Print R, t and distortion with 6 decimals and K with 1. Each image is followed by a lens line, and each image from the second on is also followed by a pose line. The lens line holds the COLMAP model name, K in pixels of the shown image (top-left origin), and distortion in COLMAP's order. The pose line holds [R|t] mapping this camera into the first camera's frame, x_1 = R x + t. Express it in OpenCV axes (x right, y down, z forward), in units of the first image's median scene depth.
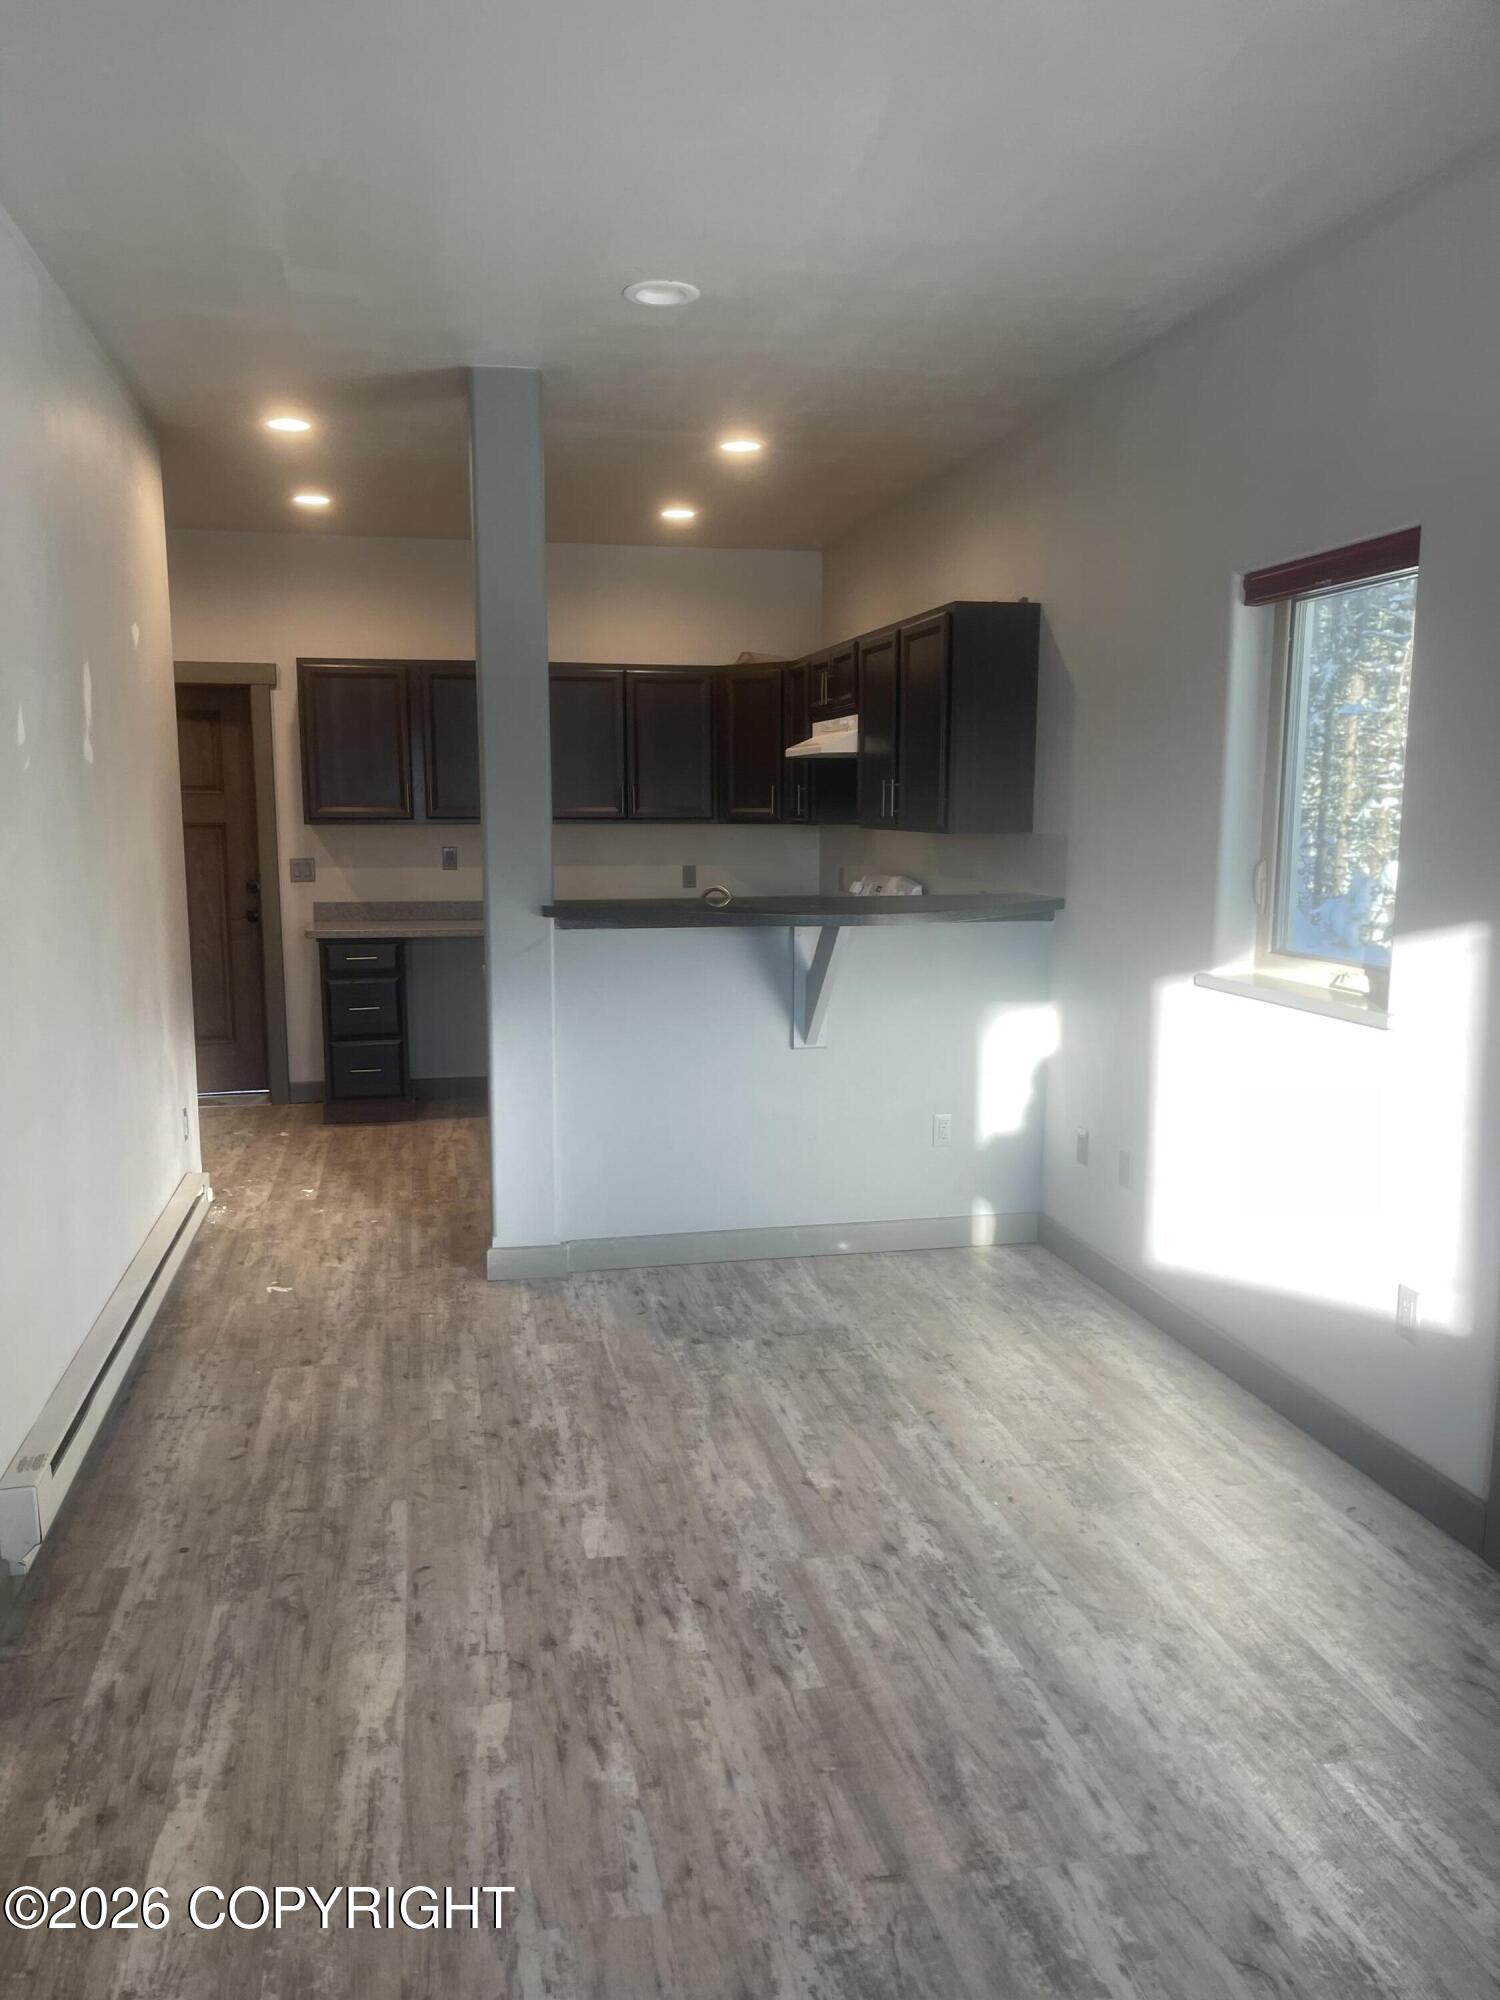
lens RADIAL K [[1505.2, 0, 750.0], [0, 1505.2, 1000.0], [0, 0, 1]] dist [0.005366, -0.004736]
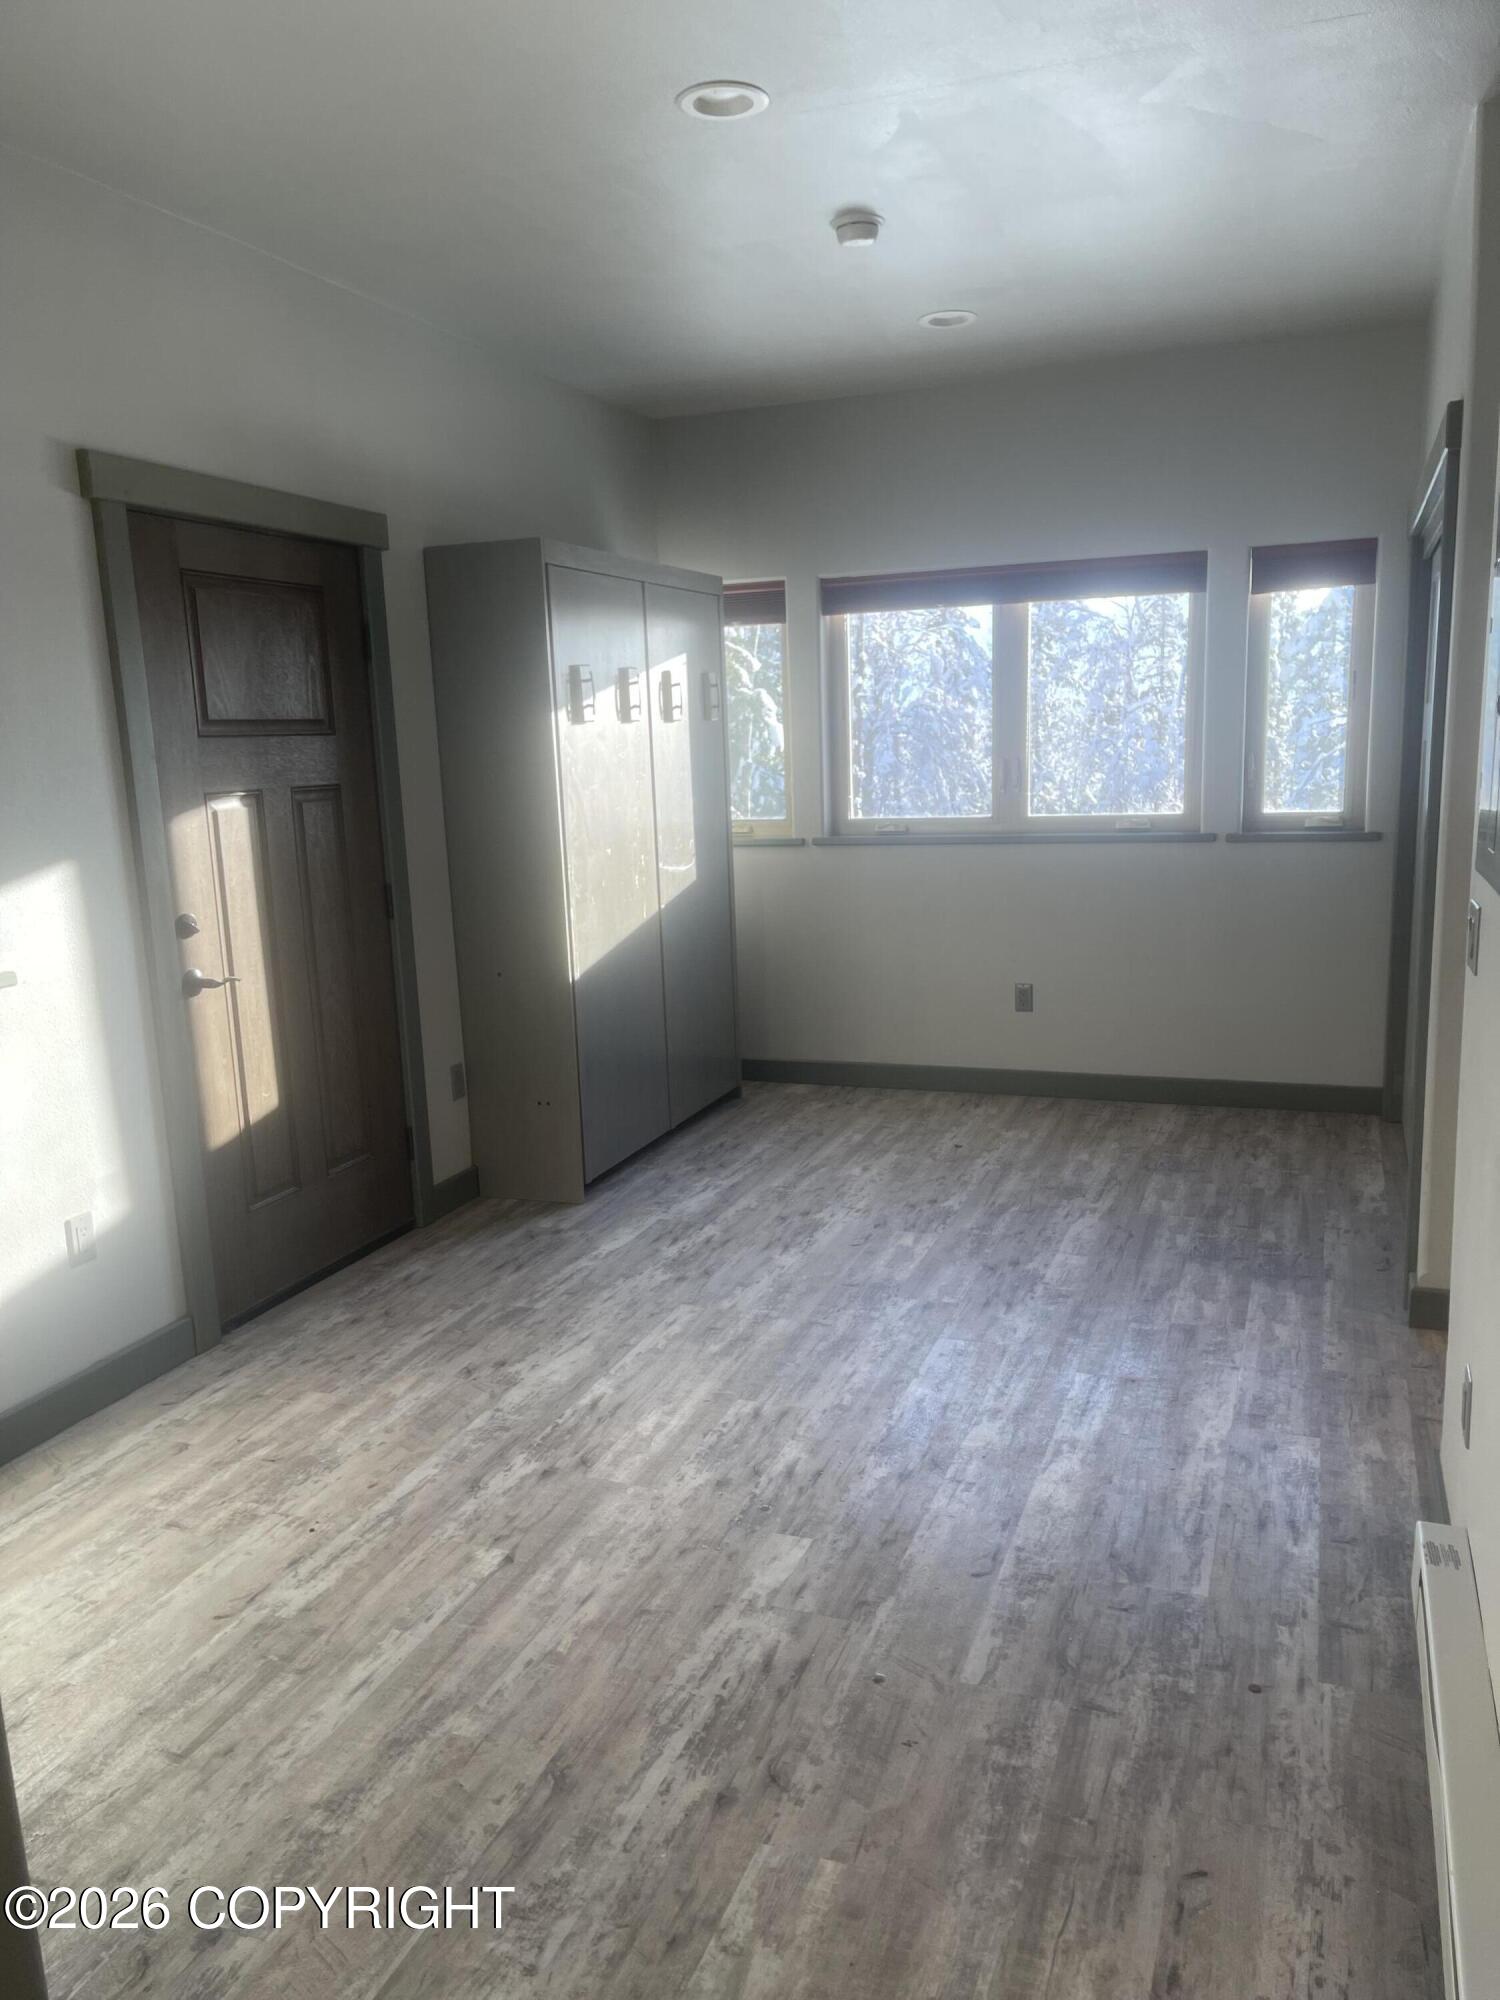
lens RADIAL K [[1505.2, 0, 750.0], [0, 1505.2, 1000.0], [0, 0, 1]] dist [0.005366, -0.004736]
pose [[-0.837310, -0.066137, 0.542714, -0.536383], [0.108172, 0.952993, 0.283025, -0.206945], [-0.535921, 0.295686, -0.790796, 1.589927]]
